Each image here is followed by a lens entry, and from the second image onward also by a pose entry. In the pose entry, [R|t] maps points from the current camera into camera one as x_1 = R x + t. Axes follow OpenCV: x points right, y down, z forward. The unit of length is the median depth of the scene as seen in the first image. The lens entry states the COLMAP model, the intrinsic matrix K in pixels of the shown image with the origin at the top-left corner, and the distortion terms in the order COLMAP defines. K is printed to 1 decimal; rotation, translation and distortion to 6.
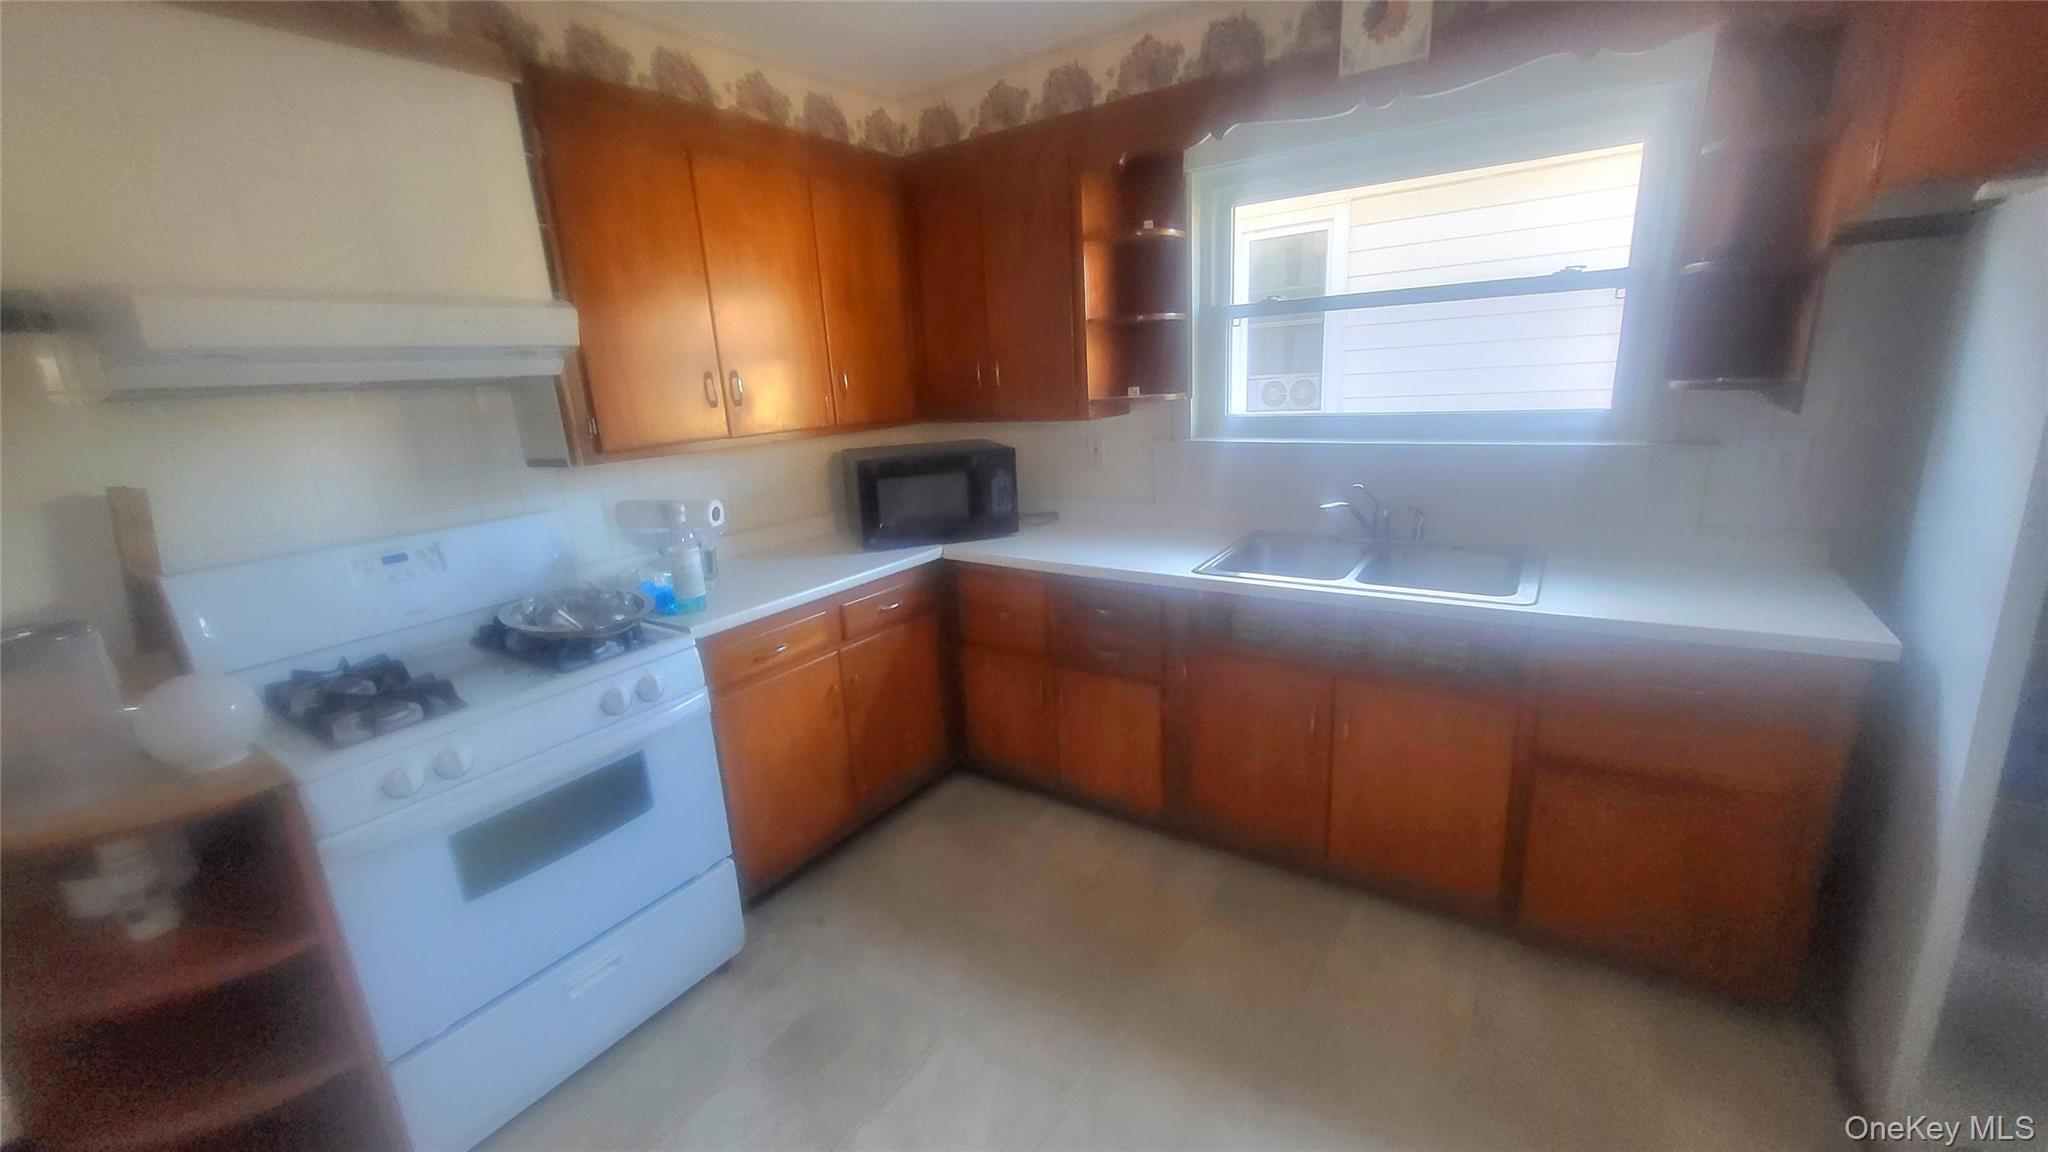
lens RADIAL K [[796.7, 0, 1024.0], [0, 796.7, 576.0], [0, 0, 1]] dist [0.000362, -0.000009]
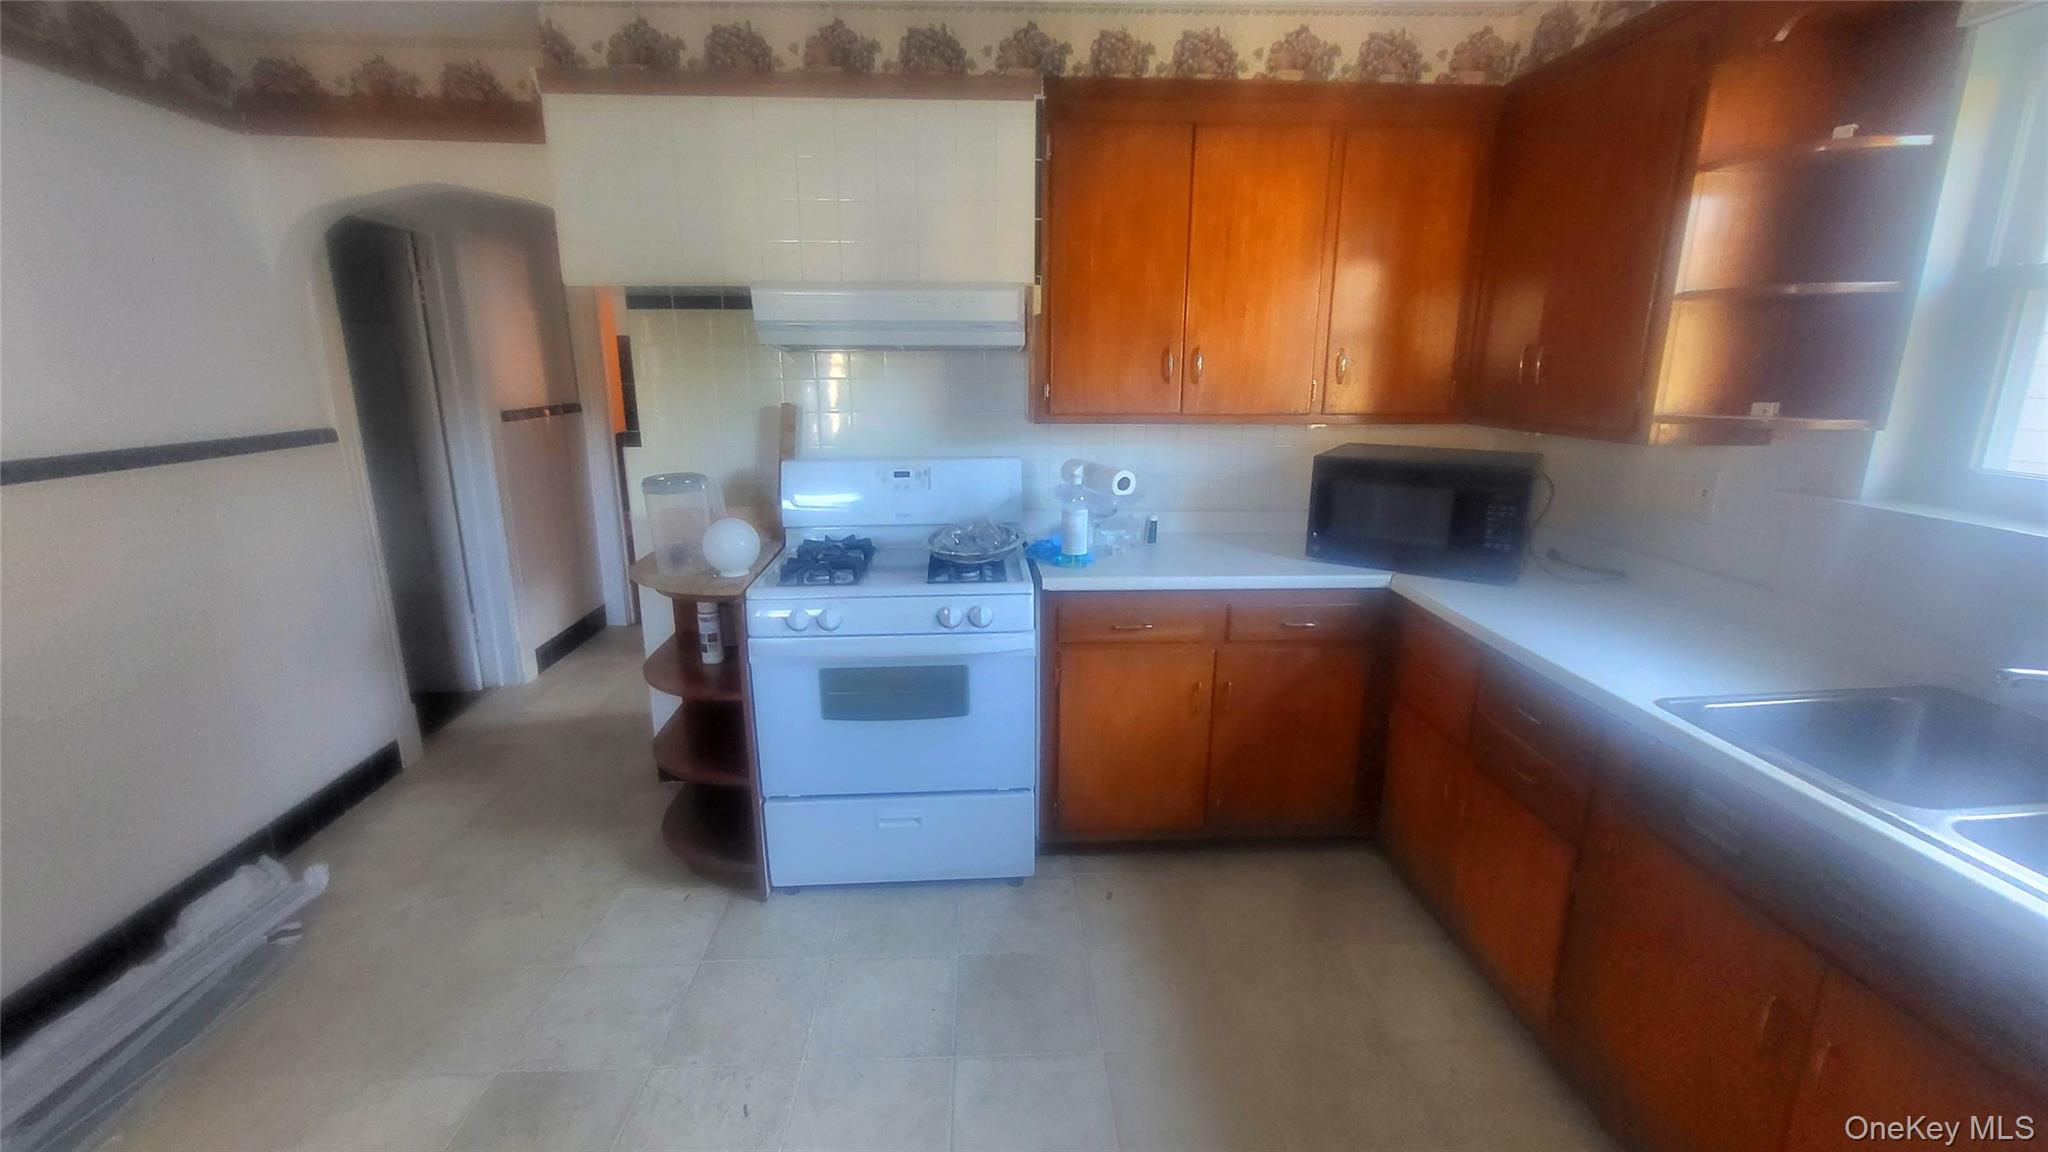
lens RADIAL K [[845.1, 0, 1024.0], [0, 845.1, 576.0], [0, 0, 1]] dist [-0.000732, -0.000264]
pose [[0.612010, 0.247572, -0.751100, 0.379874], [-0.230990, 0.964283, 0.129625, -0.071826], [0.756365, 0.094165, 0.647337, 0.185889]]
